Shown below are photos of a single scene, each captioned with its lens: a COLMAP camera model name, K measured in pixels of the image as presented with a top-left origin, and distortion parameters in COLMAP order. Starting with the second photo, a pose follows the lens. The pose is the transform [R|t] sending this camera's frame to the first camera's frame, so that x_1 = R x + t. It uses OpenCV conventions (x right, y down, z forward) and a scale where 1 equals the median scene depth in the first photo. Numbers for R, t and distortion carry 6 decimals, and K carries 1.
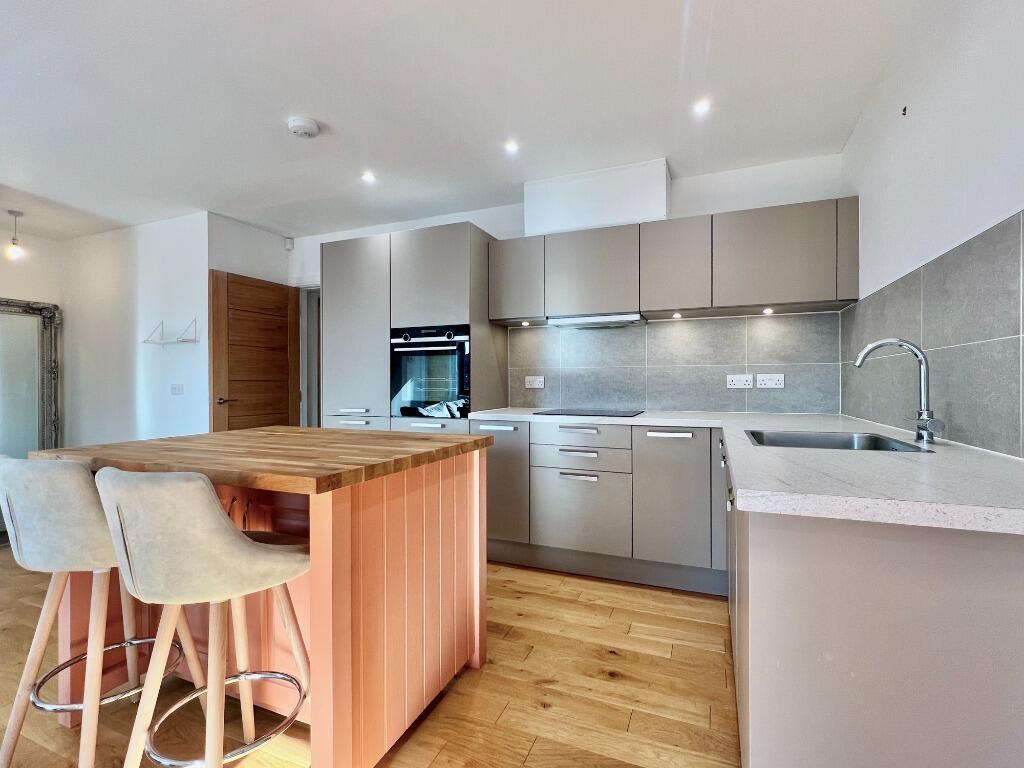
lens RADIAL K [[493.1, 0, 507.3], [0, 493.1, 382.9], [0, 0, 1]] dist [0.003900, 0.000223]
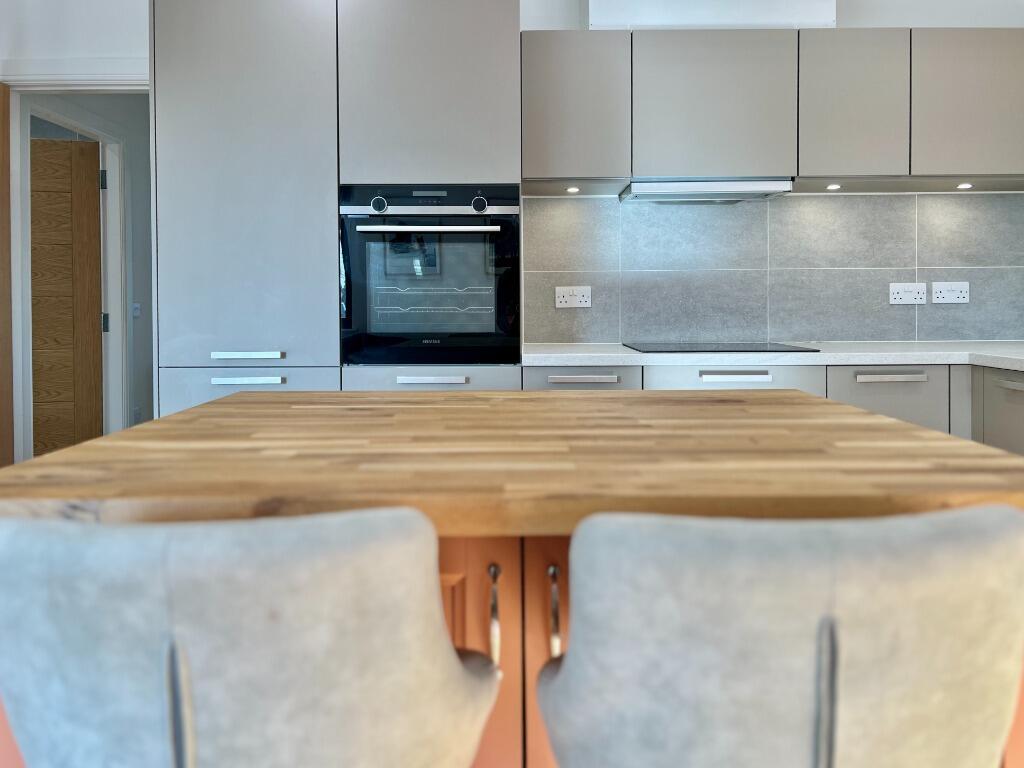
lens RADIAL K [[817.5, 0, 519.3], [0, 817.5, 316.7], [0, 0, 1]] dist [0.025920, -0.008755]
pose [[0.920783, -0.009578, 0.389958, -0.408490], [0.004755, 0.999900, 0.013332, 0.010424], [-0.390046, -0.010422, 0.920736, 0.195518]]
